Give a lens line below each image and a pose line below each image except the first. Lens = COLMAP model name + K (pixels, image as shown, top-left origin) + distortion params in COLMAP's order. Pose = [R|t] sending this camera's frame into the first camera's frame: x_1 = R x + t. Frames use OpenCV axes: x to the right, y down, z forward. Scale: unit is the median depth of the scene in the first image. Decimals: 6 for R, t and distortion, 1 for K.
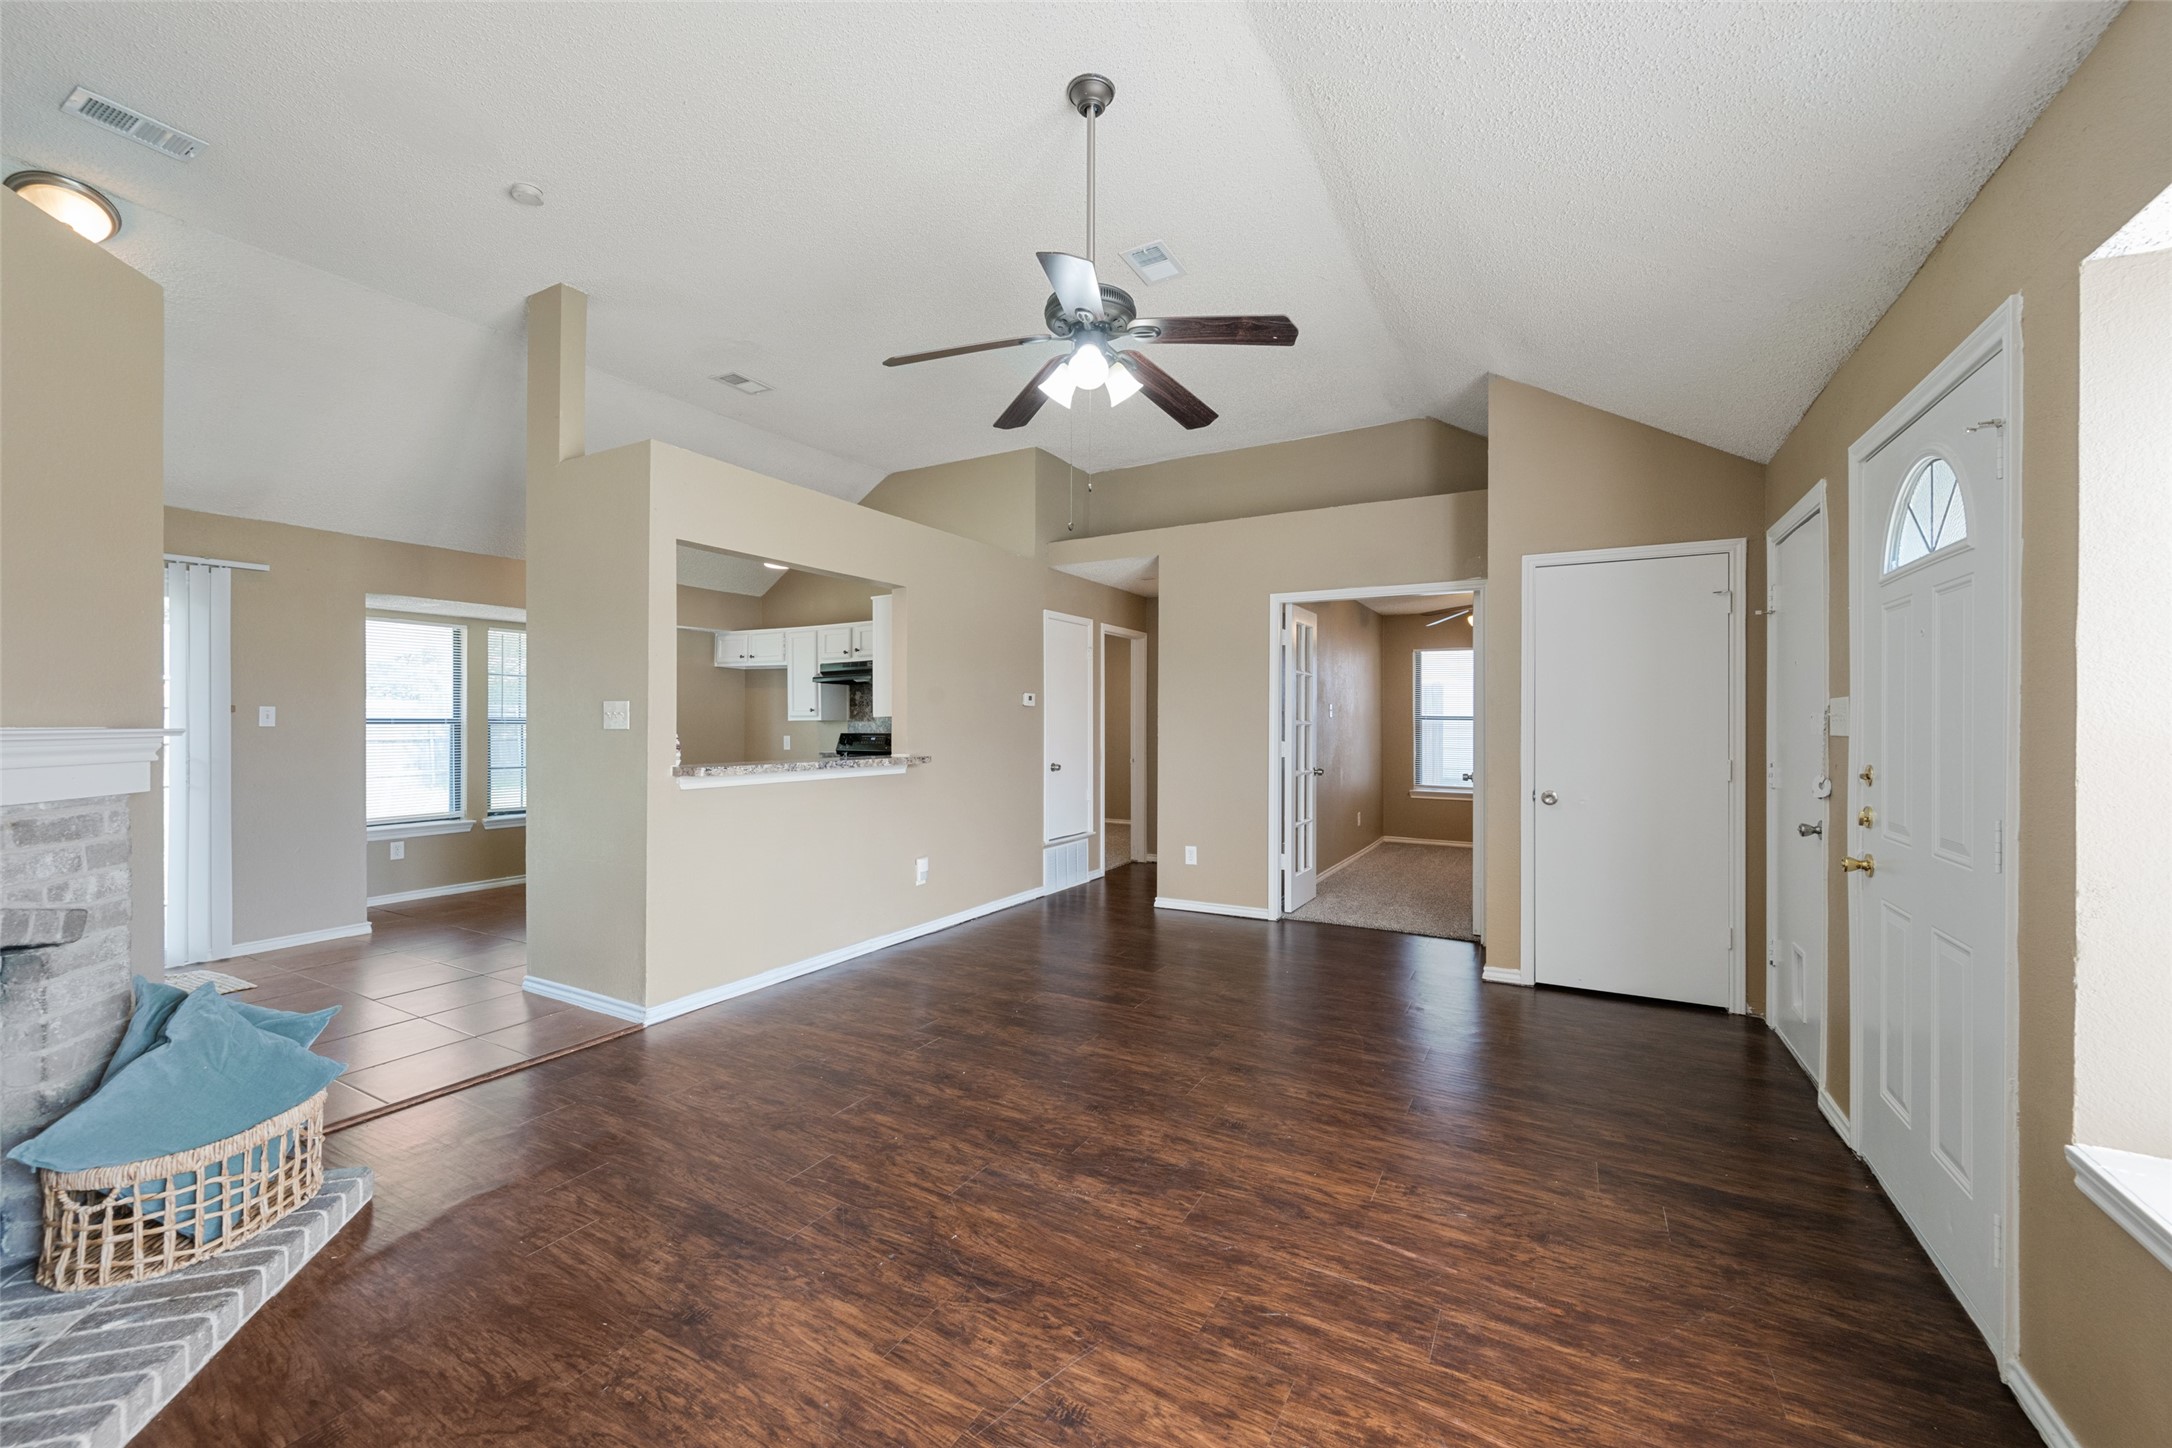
lens RADIAL K [[853.1, 0, 1087.5], [0, 853.1, 723.0], [0, 0, 1]] dist [-0.001512, 0.000757]
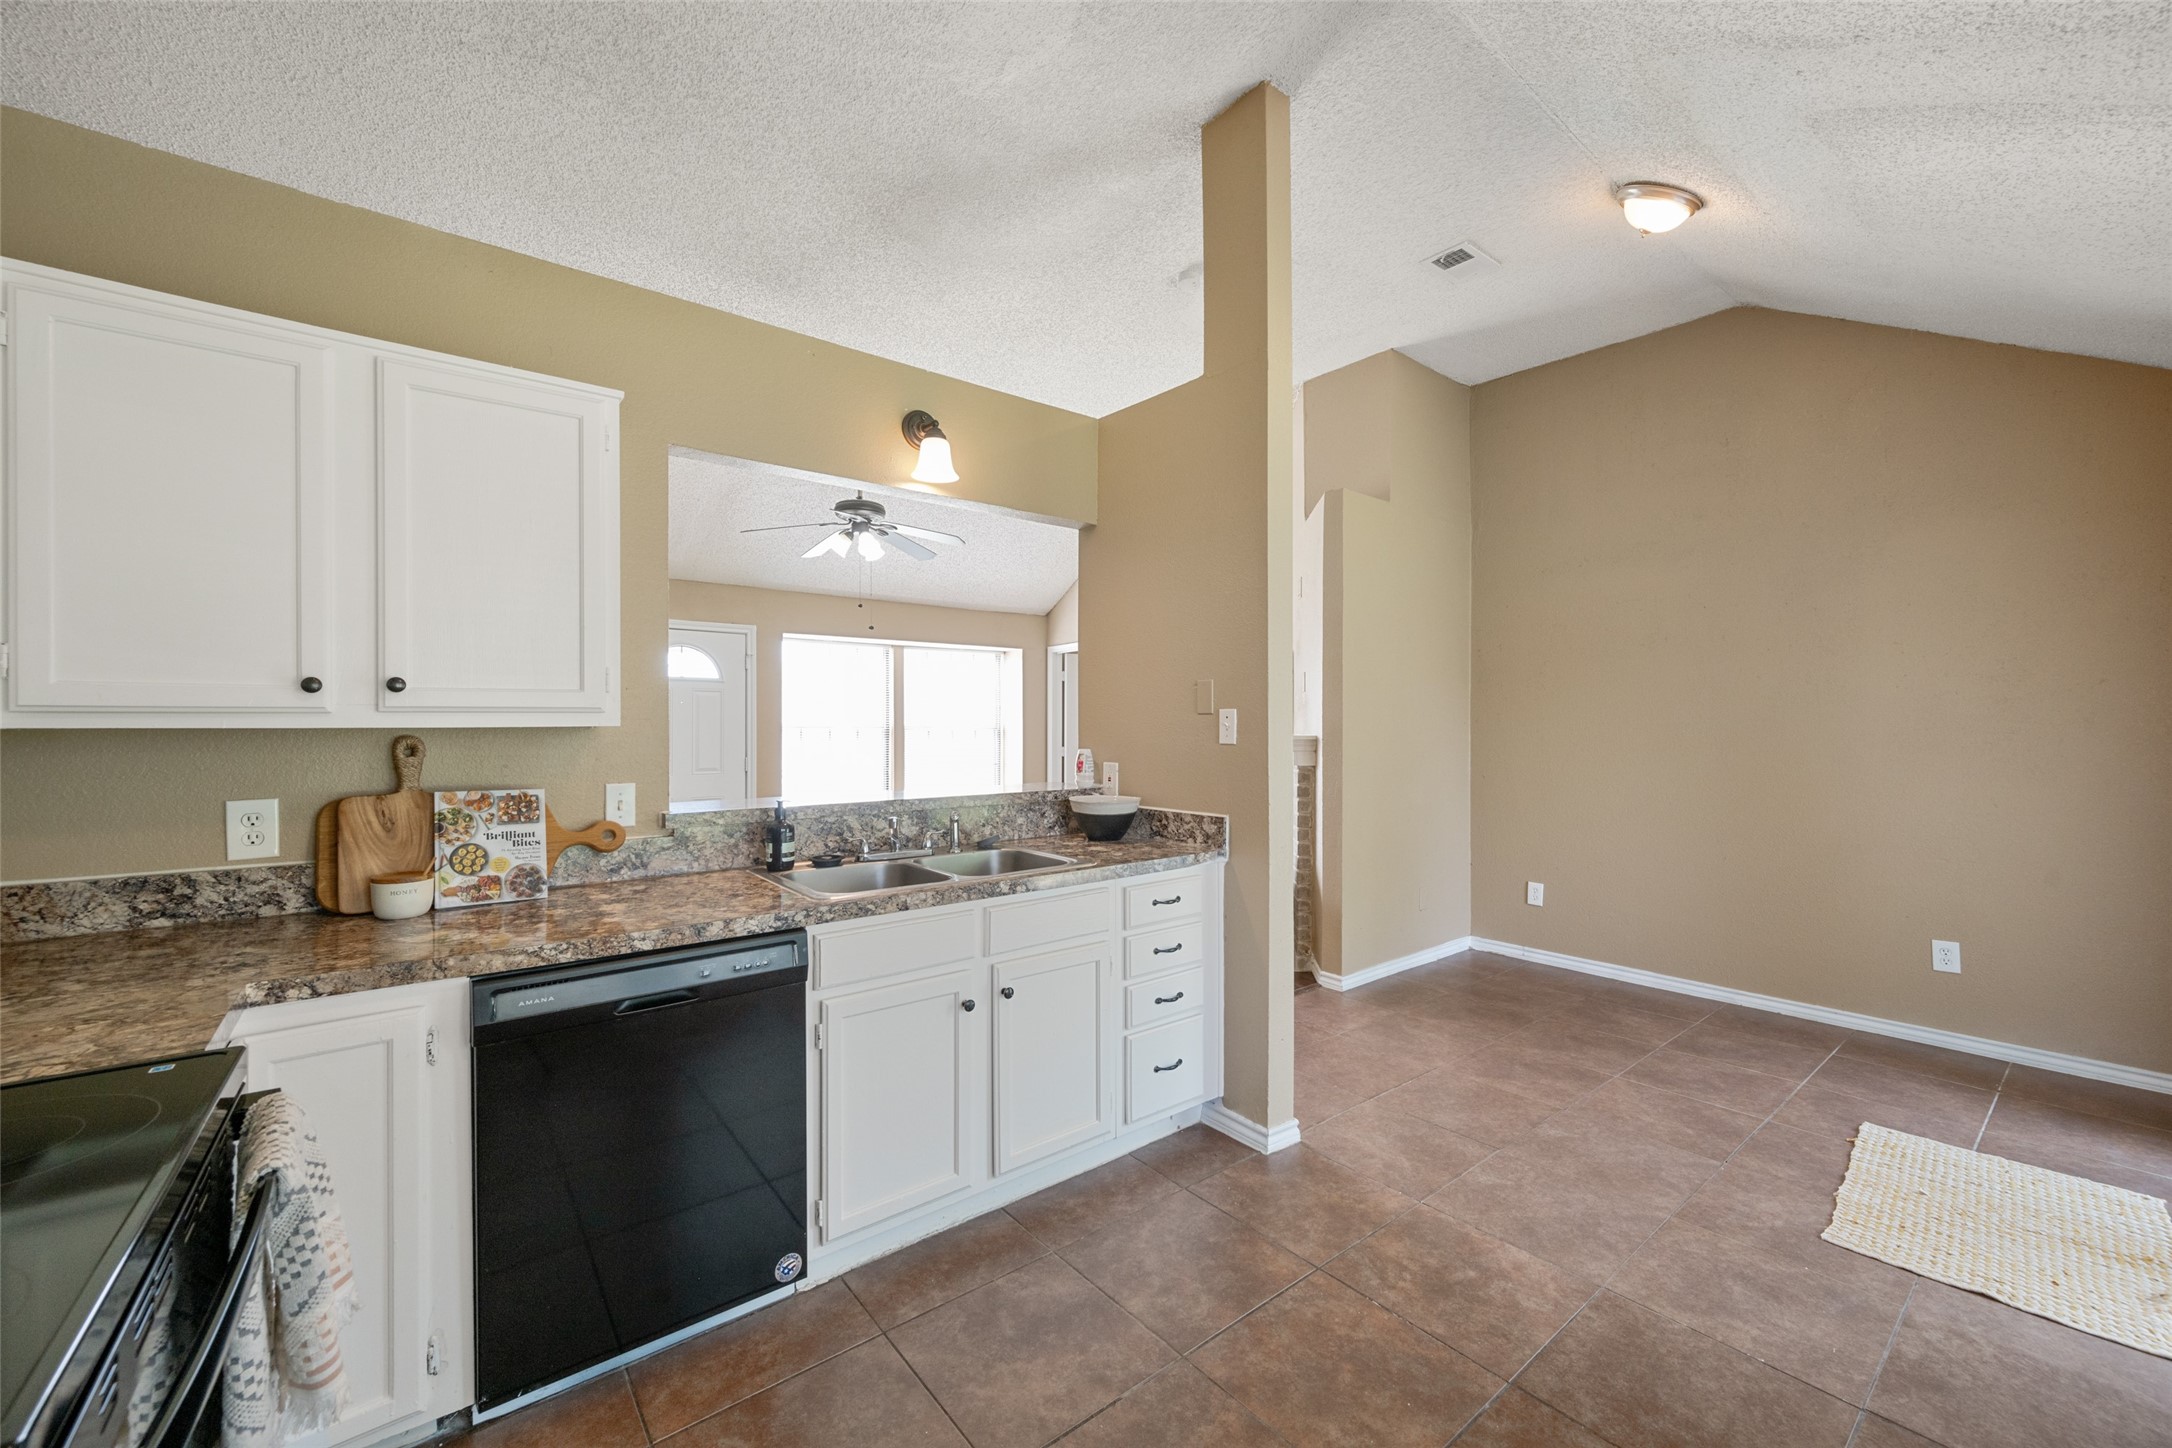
lens RADIAL K [[853.1, 0, 1090.3], [0, 853.1, 722.8], [0, 0, 1]] dist [-0.001512, 0.000757]
pose [[-0.928101, 0.004346, 0.372304, -1.308766], [0.002634, 0.999983, -0.005105, -0.014989], [-0.372320, -0.003758, -0.928097, 2.901756]]
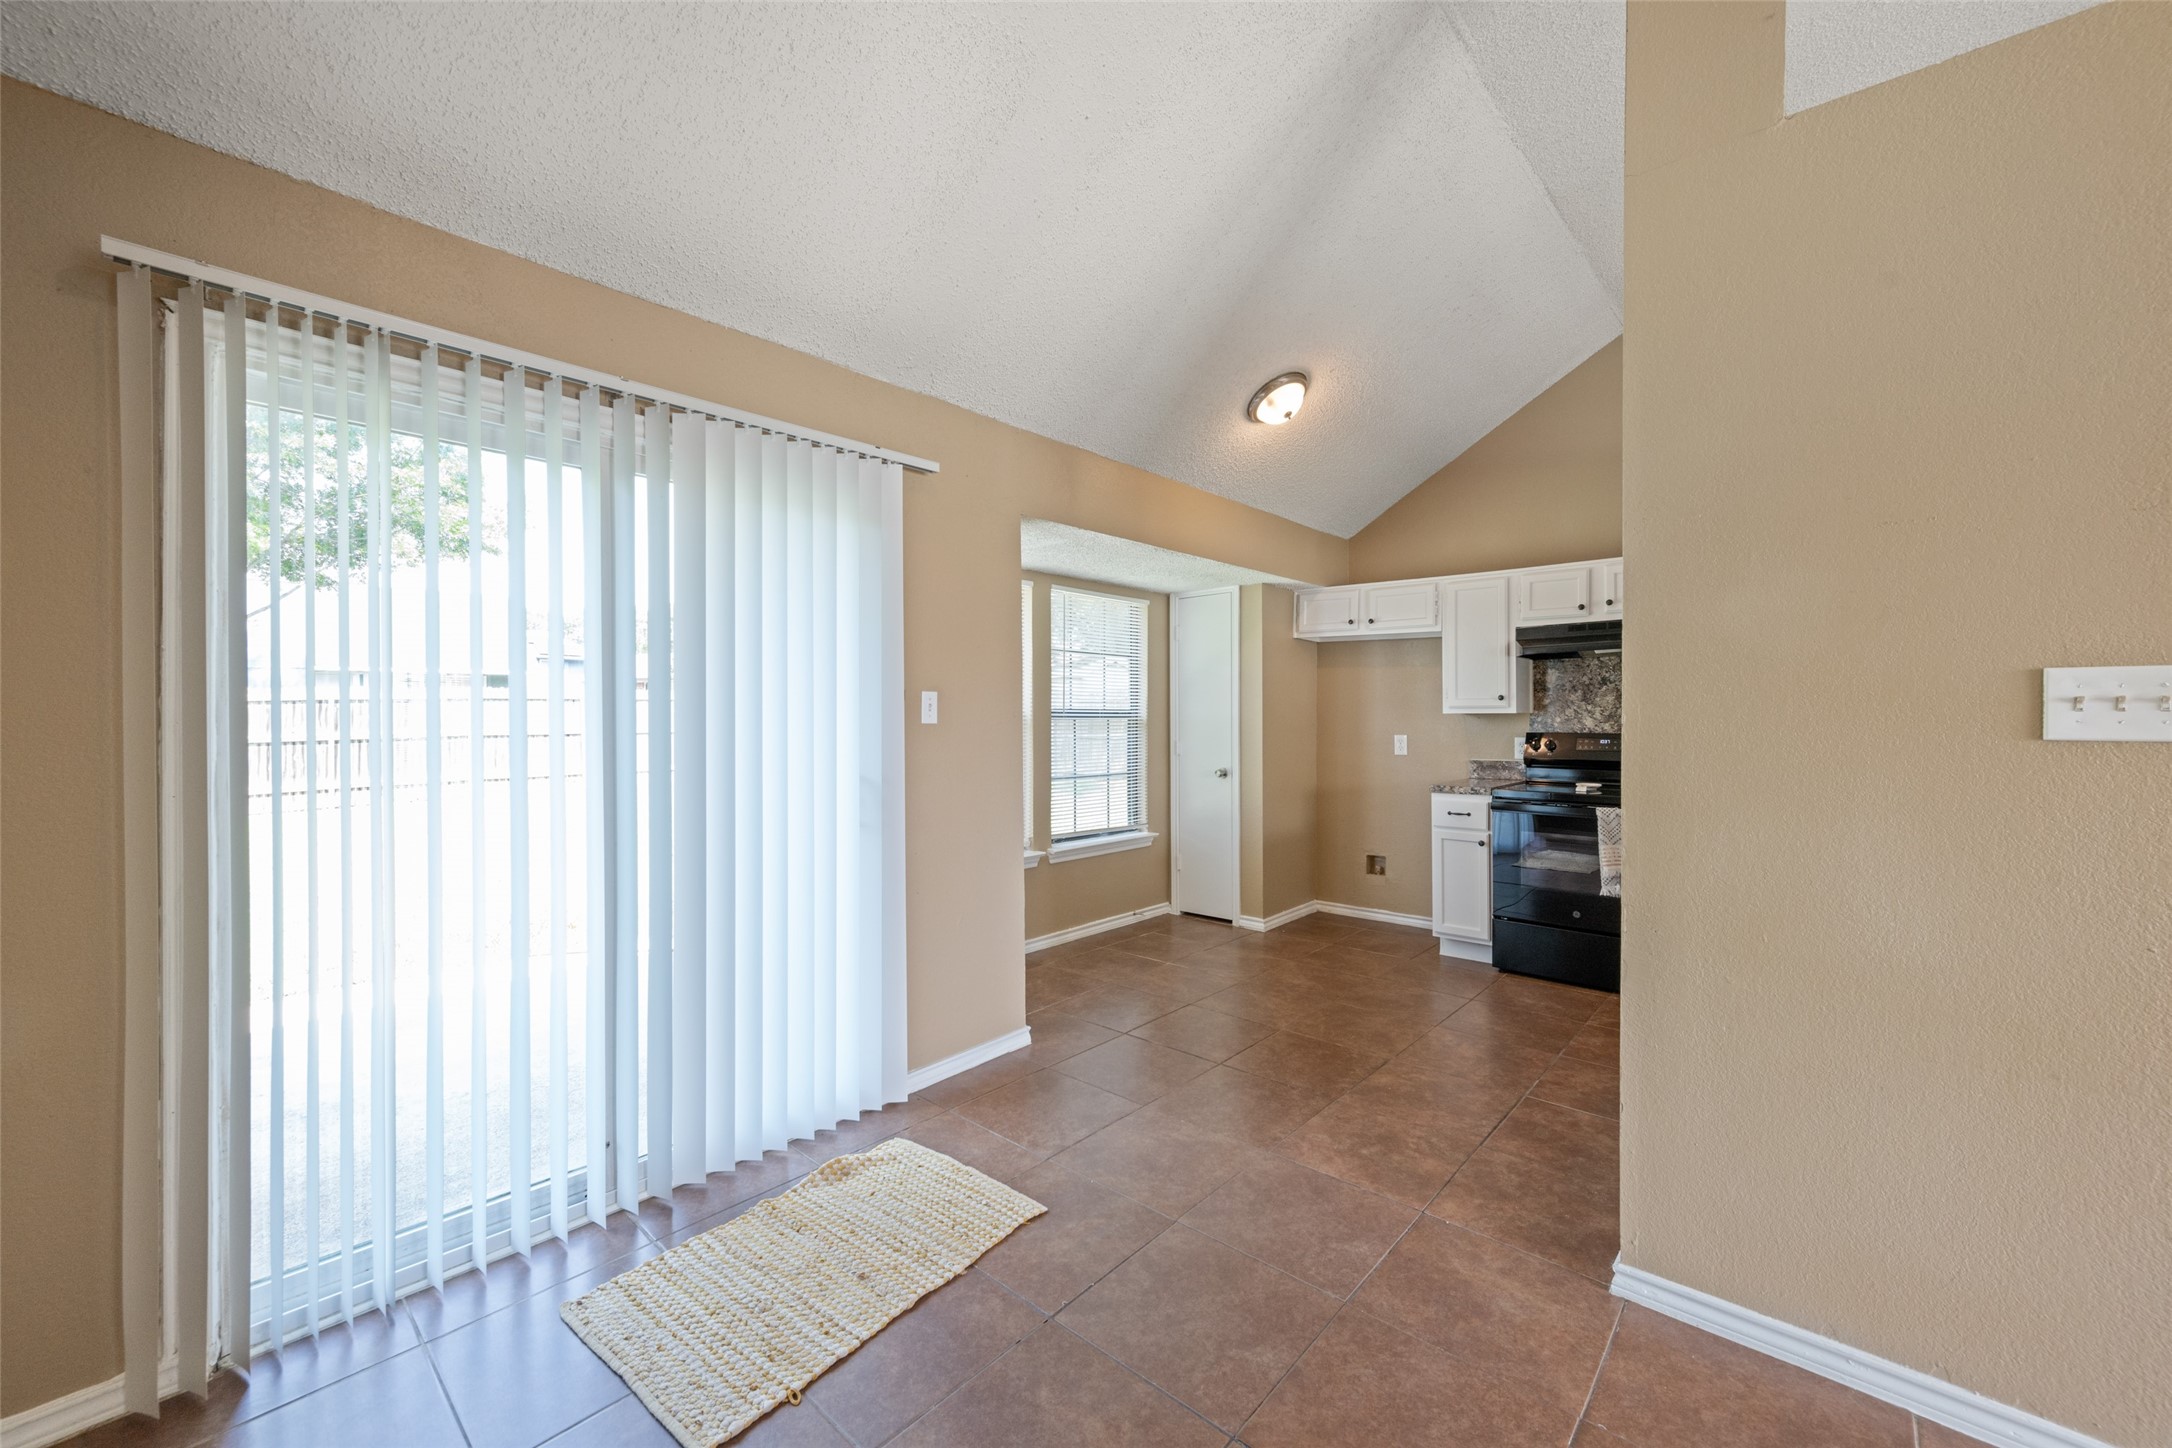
lens RADIAL K [[853.1, 0, 1087.9], [0, 853.1, 721.7], [0, 0, 1]] dist [-0.001512, 0.000757]
pose [[0.976594, 0.003914, -0.215056, -1.454179], [-0.001742, 0.999946, 0.010289, -0.007909], [0.215085, -0.009673, 0.976547, 0.840633]]
